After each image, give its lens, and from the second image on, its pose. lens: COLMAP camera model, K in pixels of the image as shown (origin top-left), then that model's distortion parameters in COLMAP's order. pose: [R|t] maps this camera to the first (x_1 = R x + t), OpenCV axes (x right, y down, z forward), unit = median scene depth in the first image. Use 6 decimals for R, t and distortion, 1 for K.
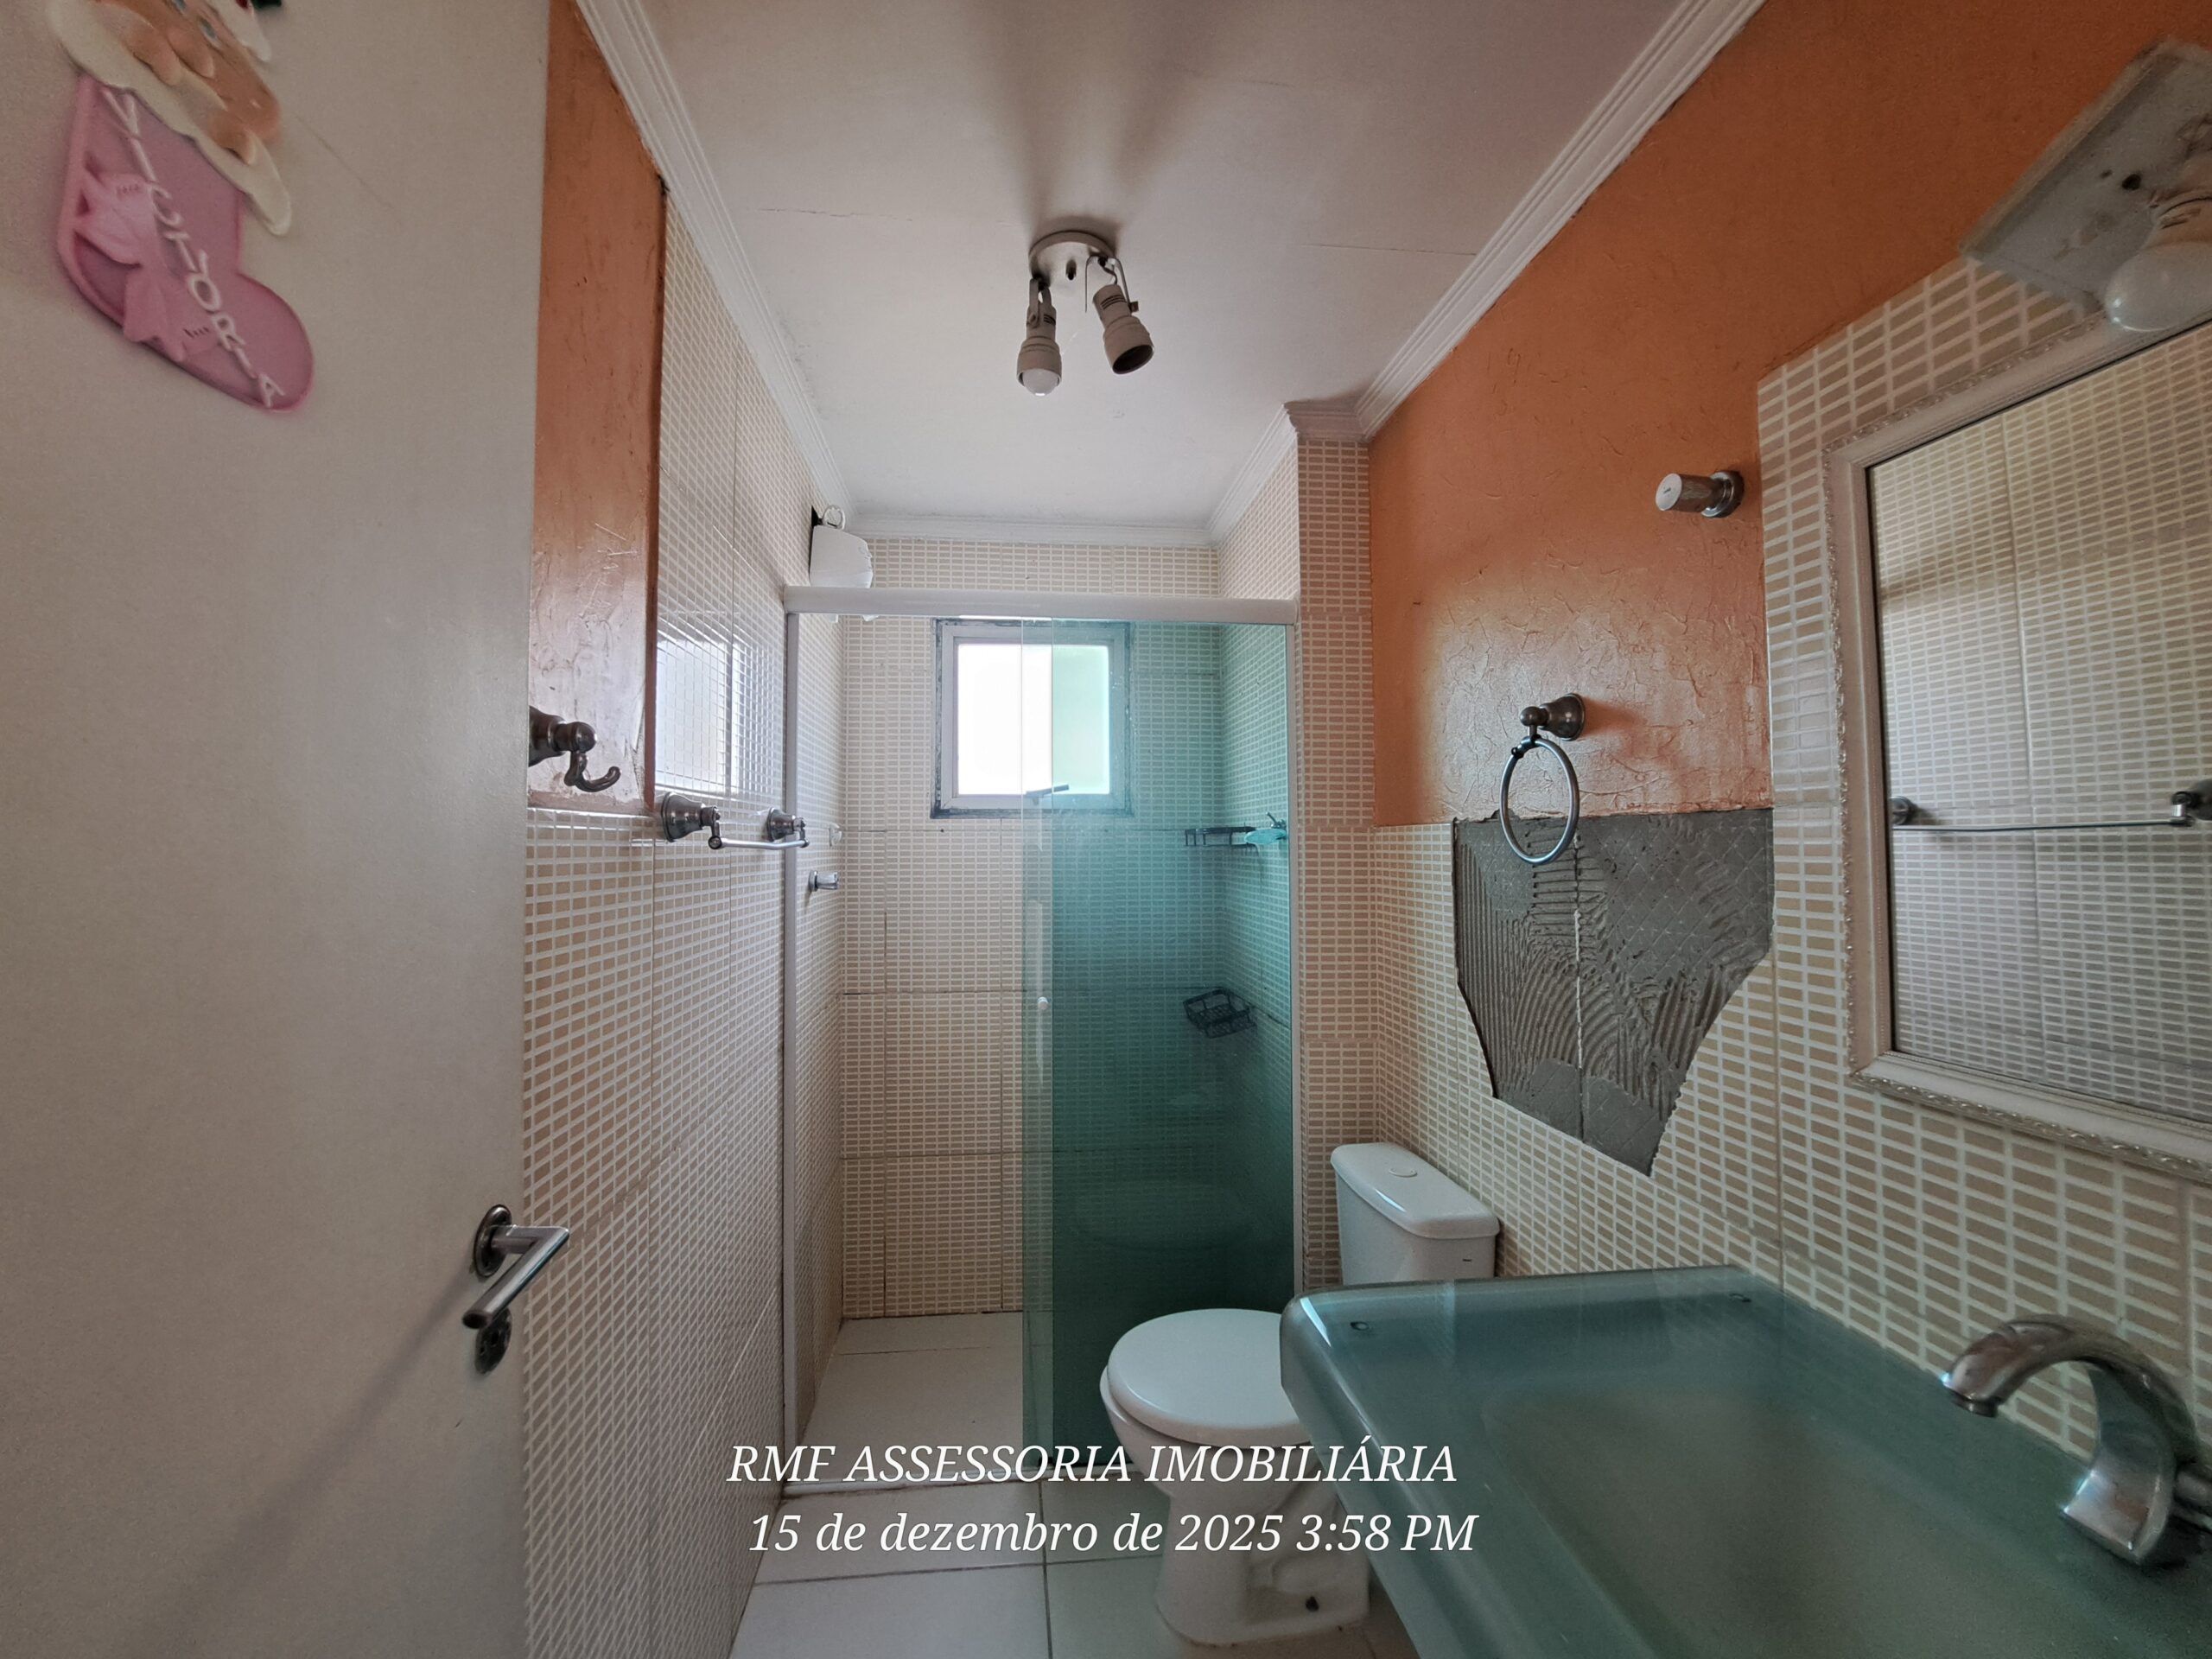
lens RADIAL K [[876.4, 0, 1085.8], [0, 876.4, 814.9], [0, 0, 1]] dist [-0.018130, 0.000771]
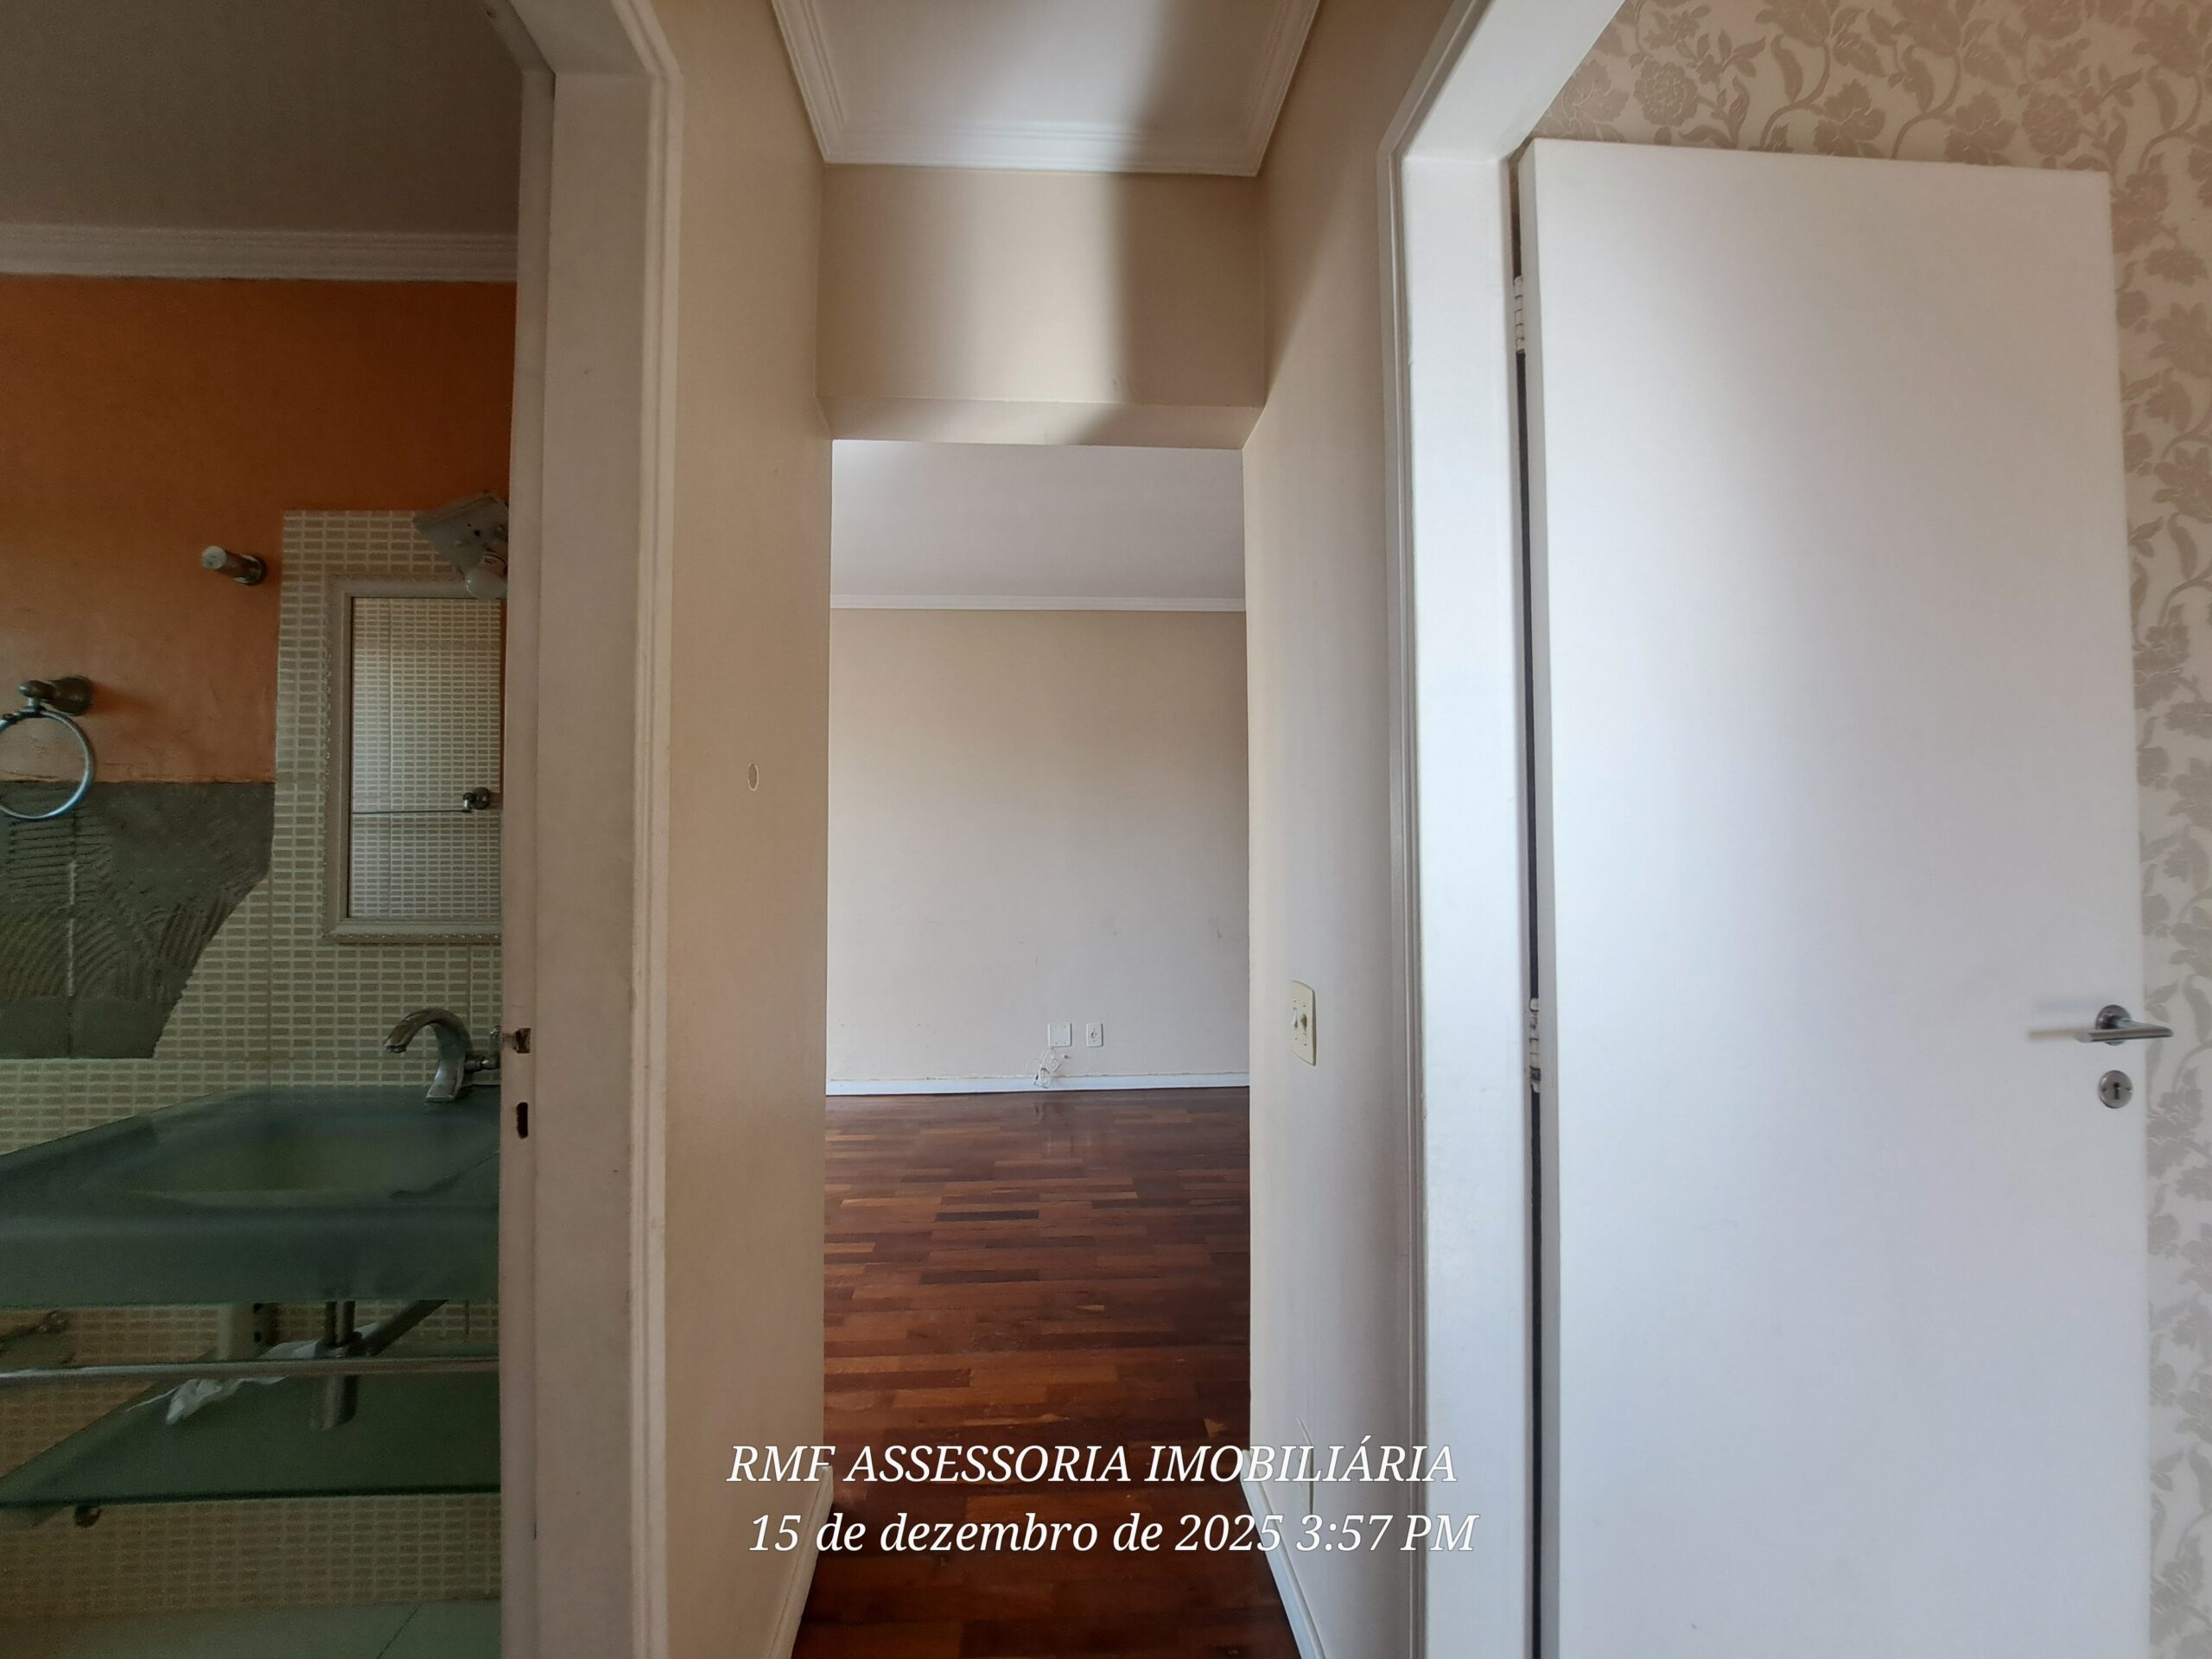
lens RADIAL K [[876.4, 0, 1086.7], [0, 876.4, 823.7], [0, 0, 1]] dist [-0.018130, 0.000771]
pose [[0.031686, 0.024296, 0.999203, -0.650616], [-0.034220, 0.999145, -0.023209, 0.047361], [-0.998912, -0.033458, 0.032491, -0.473191]]
